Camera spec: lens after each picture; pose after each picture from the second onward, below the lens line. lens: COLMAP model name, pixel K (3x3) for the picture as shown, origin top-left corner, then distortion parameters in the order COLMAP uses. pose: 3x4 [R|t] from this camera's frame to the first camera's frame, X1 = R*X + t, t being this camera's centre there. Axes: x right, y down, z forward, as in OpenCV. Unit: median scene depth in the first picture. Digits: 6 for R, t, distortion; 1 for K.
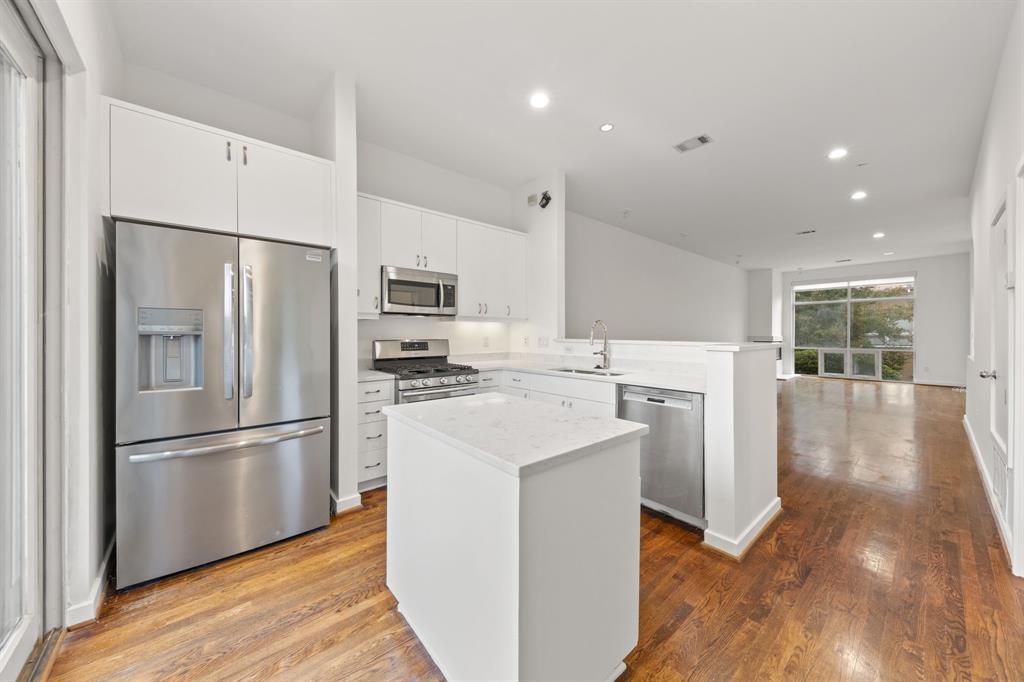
lens RADIAL K [[358.8, 0, 516.3], [0, 358.8, 333.8], [0, 0, 1]] dist [0.001279, -0.000038]
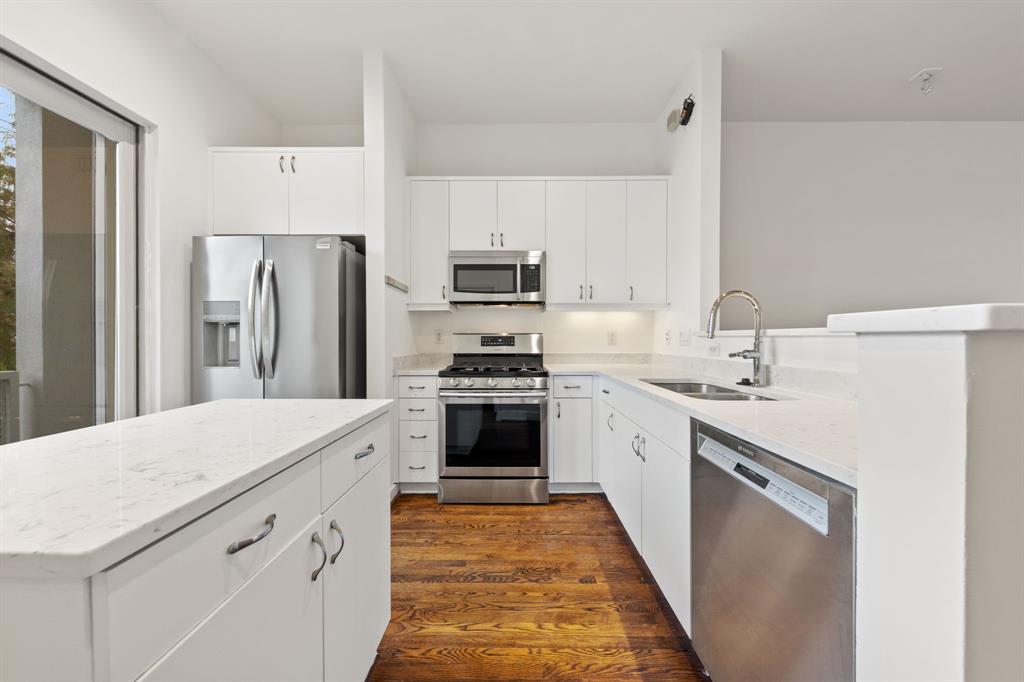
lens RADIAL K [[359.0, 0, 517.5], [0, 359.0, 341.3], [0, 0, 1]] dist [0.006596, -0.000100]
pose [[0.750272, 0.003937, -0.661117, 0.125417], [-0.001720, 0.999991, 0.004003, 0.012385], [0.661127, -0.001866, 0.750272, 0.150215]]
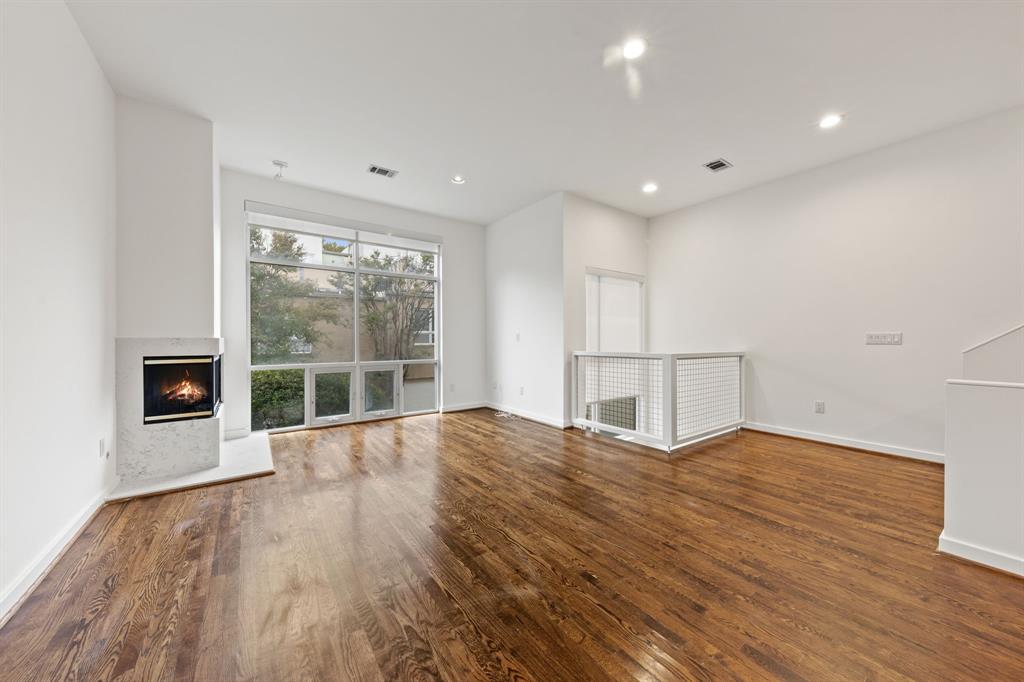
lens RADIAL K [[359.0, 0, 517.5], [0, 359.0, 341.3], [0, 0, 1]] dist [0.006596, -0.000100]
pose [[0.079350, -0.004335, 0.996837, 0.481025], [0.001475, 0.999990, 0.004231, 0.009810], [-0.996846, 0.001135, 0.079355, 0.813976]]
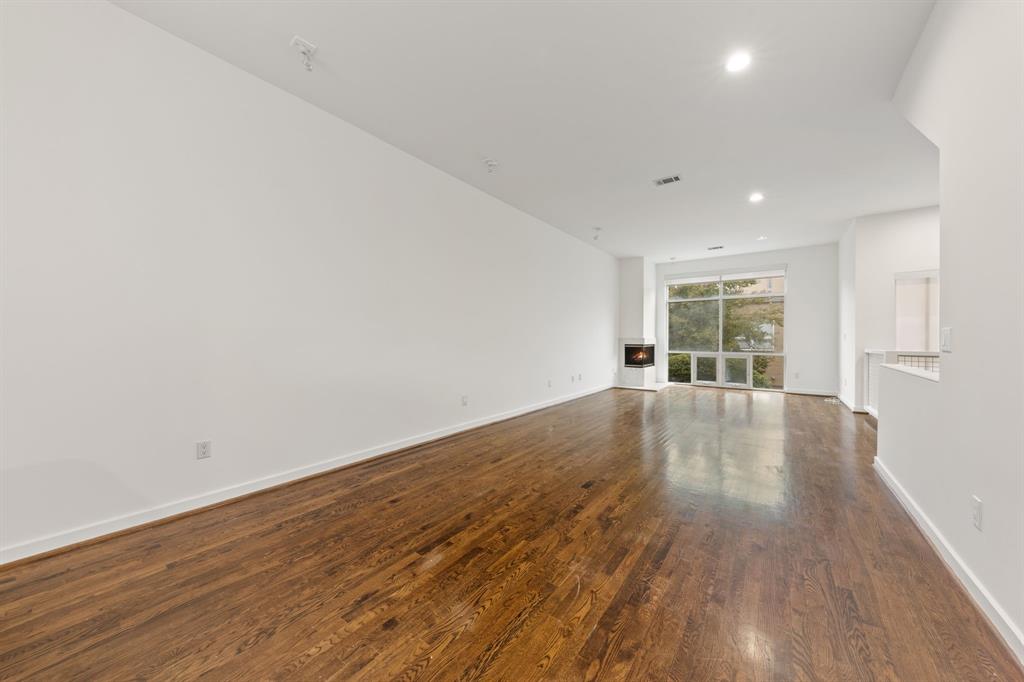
lens RADIAL K [[353.6, 0, 512.7], [0, 353.6, 337.4], [0, 0, 1]] dist [0.000454, 0.000010]
pose [[0.976959, 0.005075, 0.213366, 0.277851], [-0.004524, 0.999985, -0.003072, 0.010495], [-0.213378, 0.002036, 0.976968, 0.300971]]
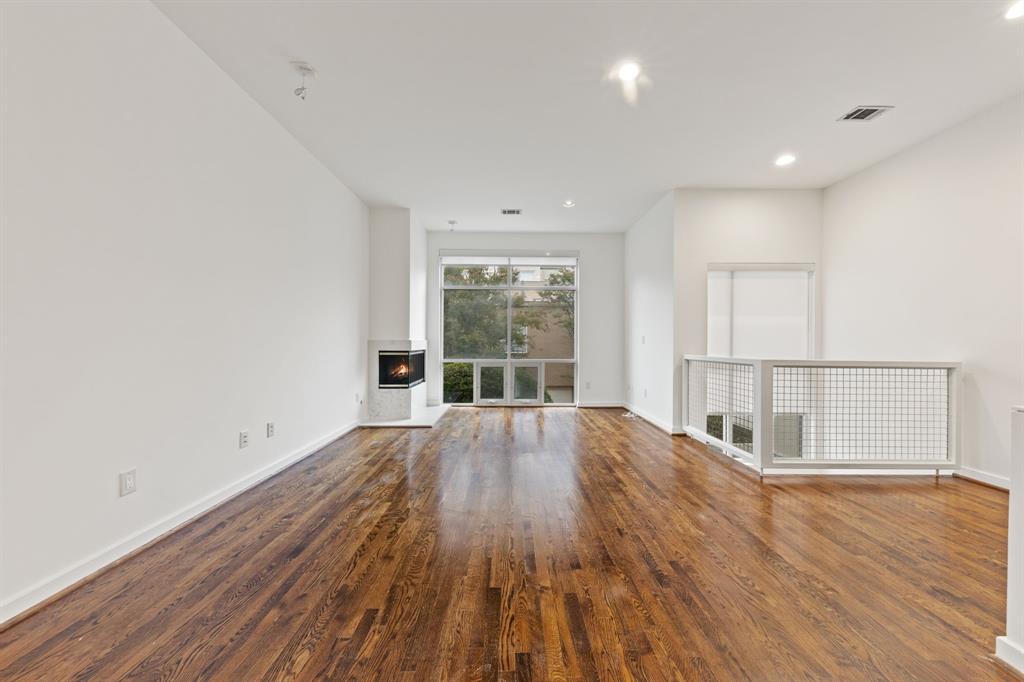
lens RADIAL K [[359.0, 0, 517.5], [0, 359.0, 341.3], [0, 0, 1]] dist [0.006596, -0.000100]
pose [[0.640862, 0.004989, 0.767640, 0.478835], [-0.004620, 0.999986, -0.002643, 0.010138], [-0.767642, -0.001852, 0.640876, 0.631442]]
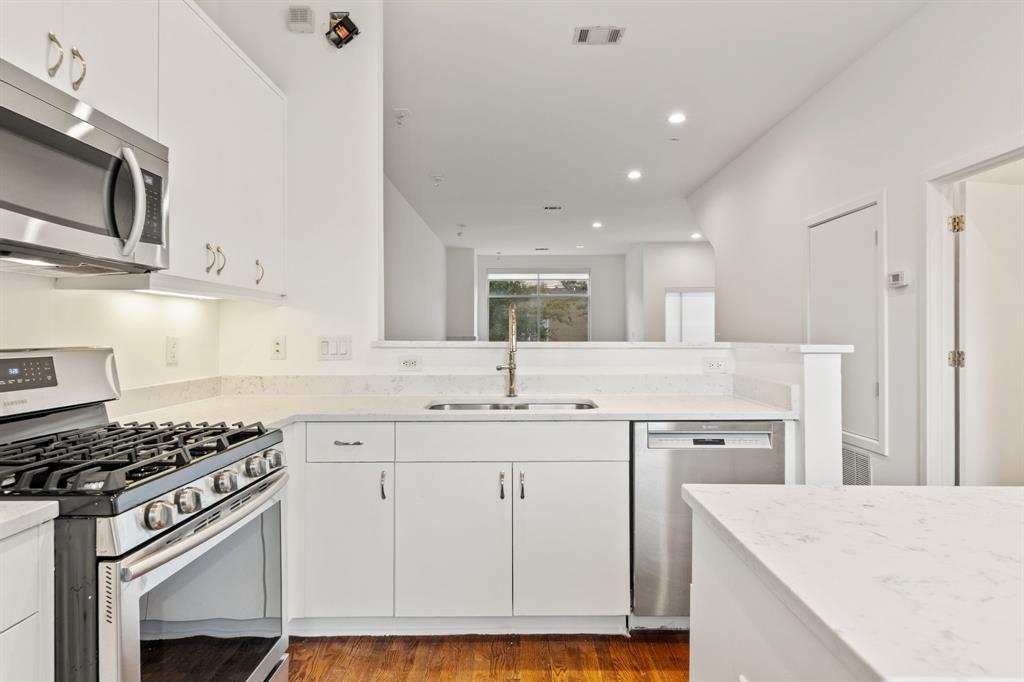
lens RADIAL K [[550.7, 0, 519.7], [0, 550.7, 336.2], [0, 0, 1]] dist [0.001554, 0.000008]
pose [[0.654209, -0.004950, 0.756298, -0.133997], [0.003730, 0.999988, 0.003319, 0.002478], [-0.756305, 0.000649, 0.654219, 0.175297]]
